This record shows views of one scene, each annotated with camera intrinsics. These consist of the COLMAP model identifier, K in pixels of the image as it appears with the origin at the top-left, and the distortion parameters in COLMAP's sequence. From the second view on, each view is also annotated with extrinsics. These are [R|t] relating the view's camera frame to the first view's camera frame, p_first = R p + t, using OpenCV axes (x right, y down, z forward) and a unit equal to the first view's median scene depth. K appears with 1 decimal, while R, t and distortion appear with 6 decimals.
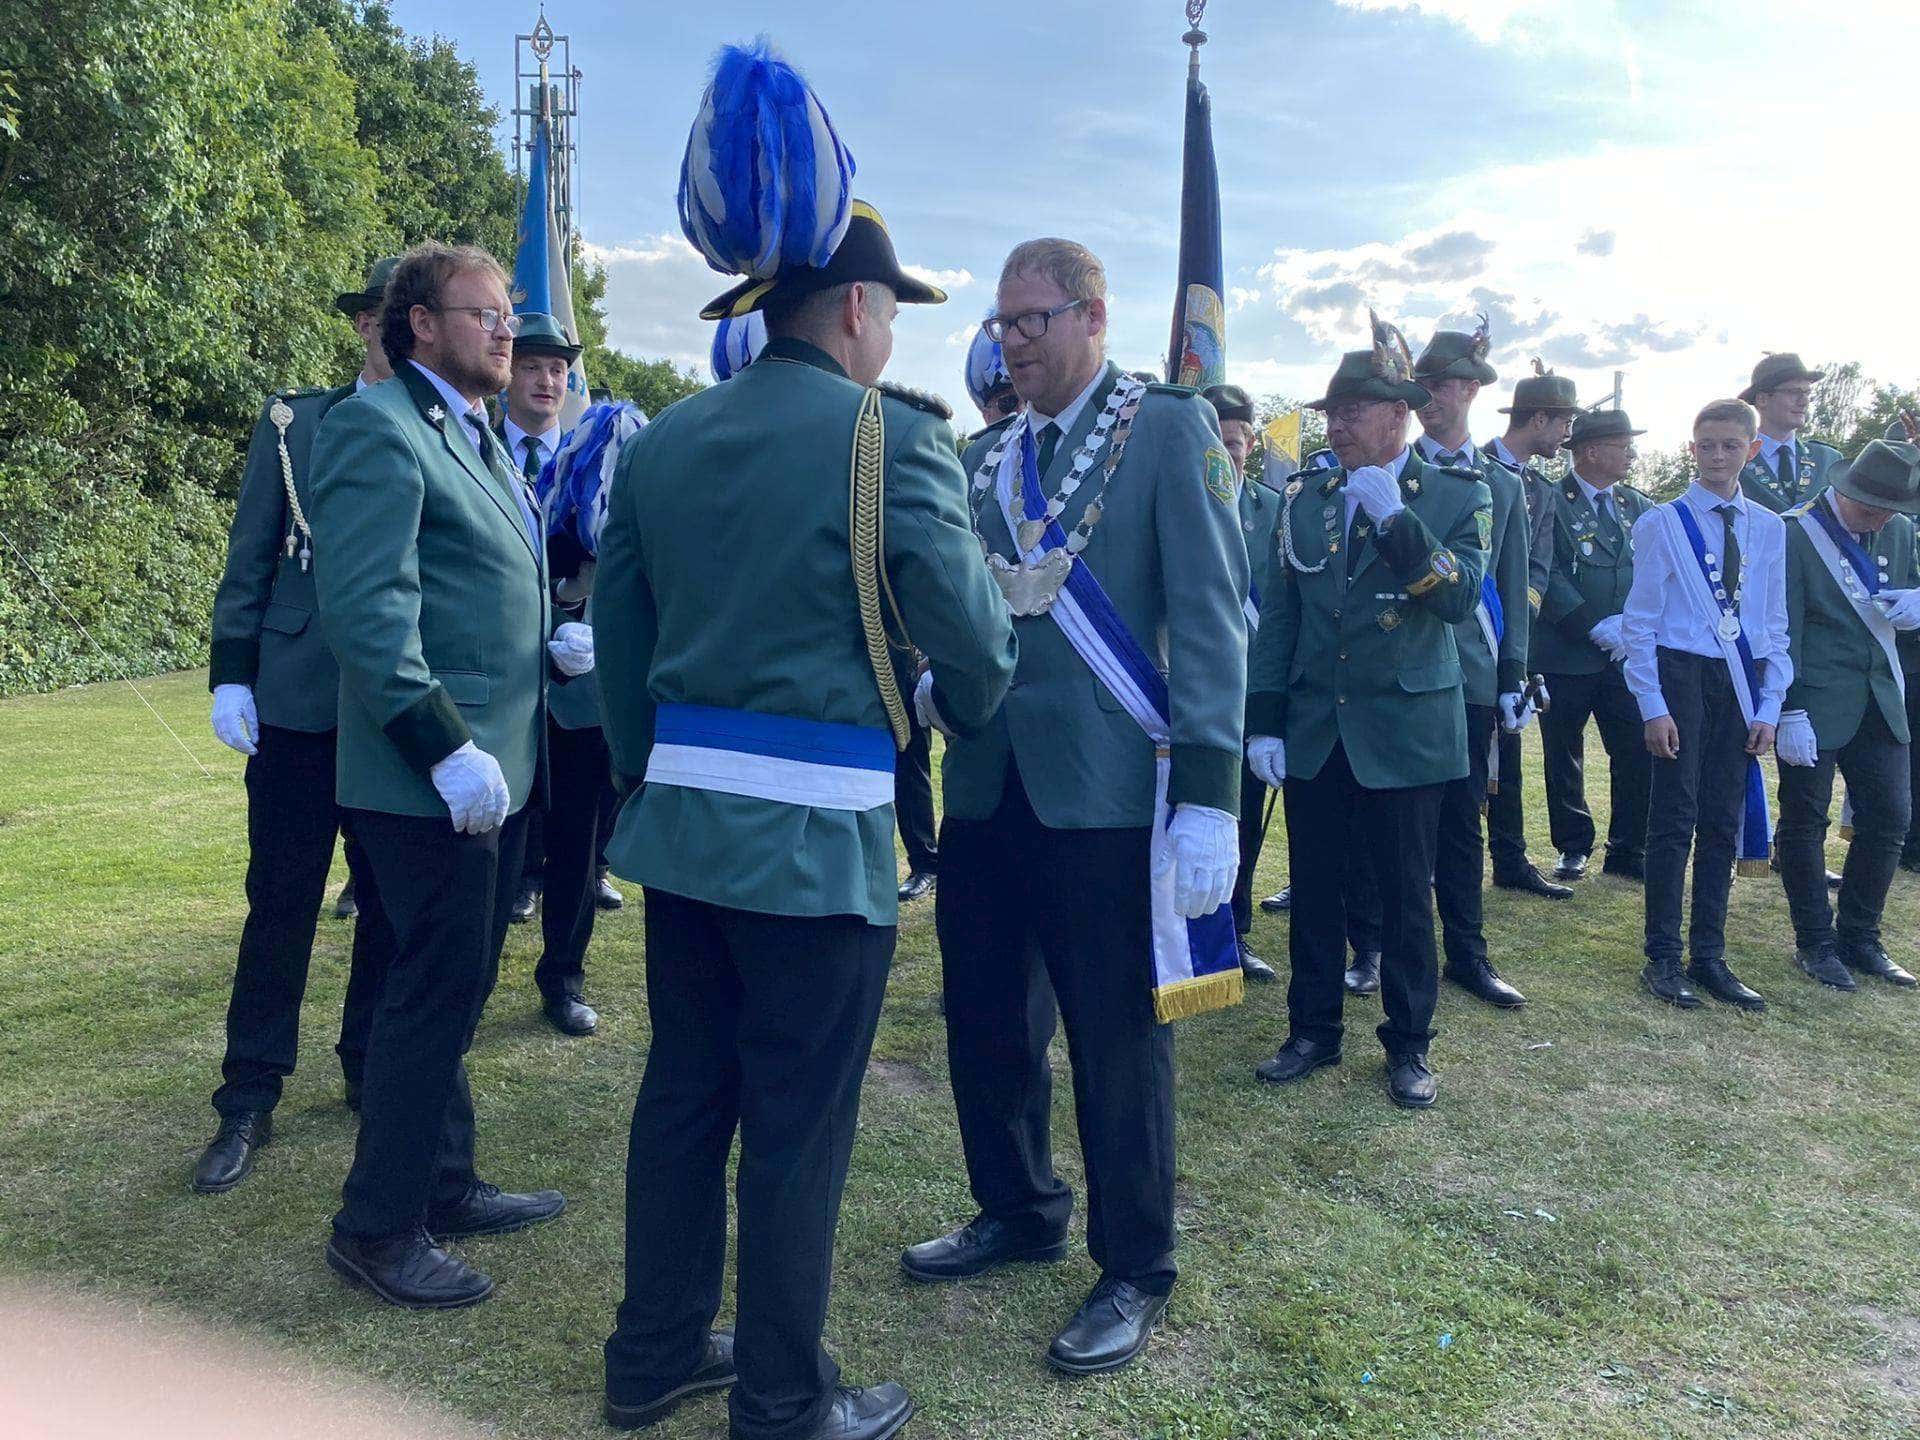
lens RADIAL K [[1518.4, 0, 947.6], [0, 1518.4, 740.4], [0, 0, 1]] dist [0.009768, -0.011933]
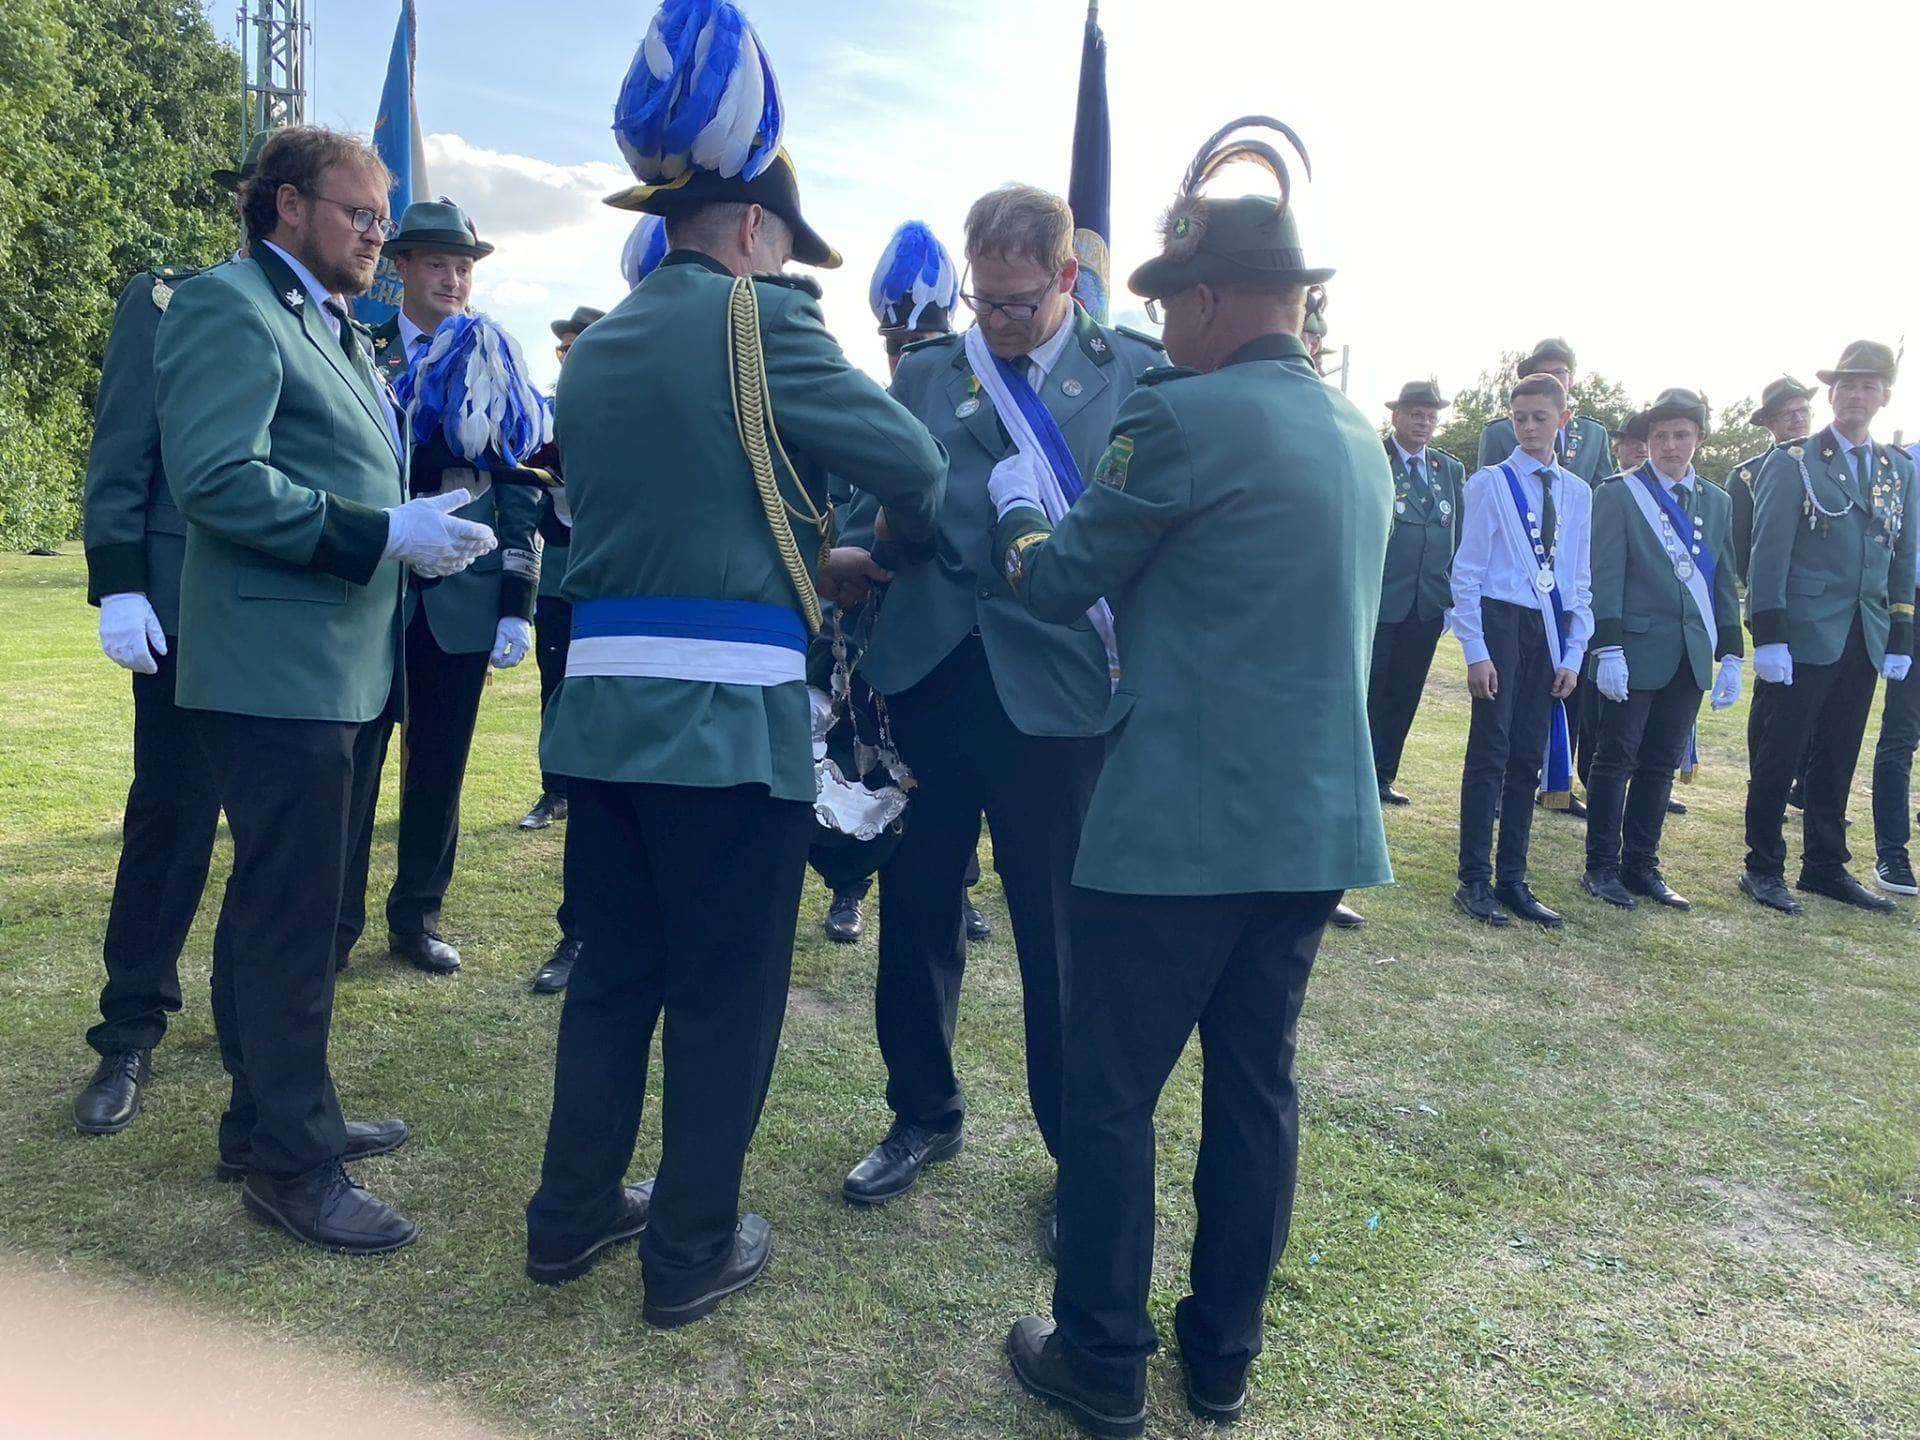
lens RADIAL K [[1518.4, 0, 979.3], [0, 1518.4, 713.4], [0, 0, 1]] dist [0.009768, -0.011933]
pose [[0.979613, 0.017820, 0.200103, -0.121695], [-0.022068, 0.999576, 0.019015, 0.010418], [-0.199679, -0.023043, 0.979590, -0.002443]]
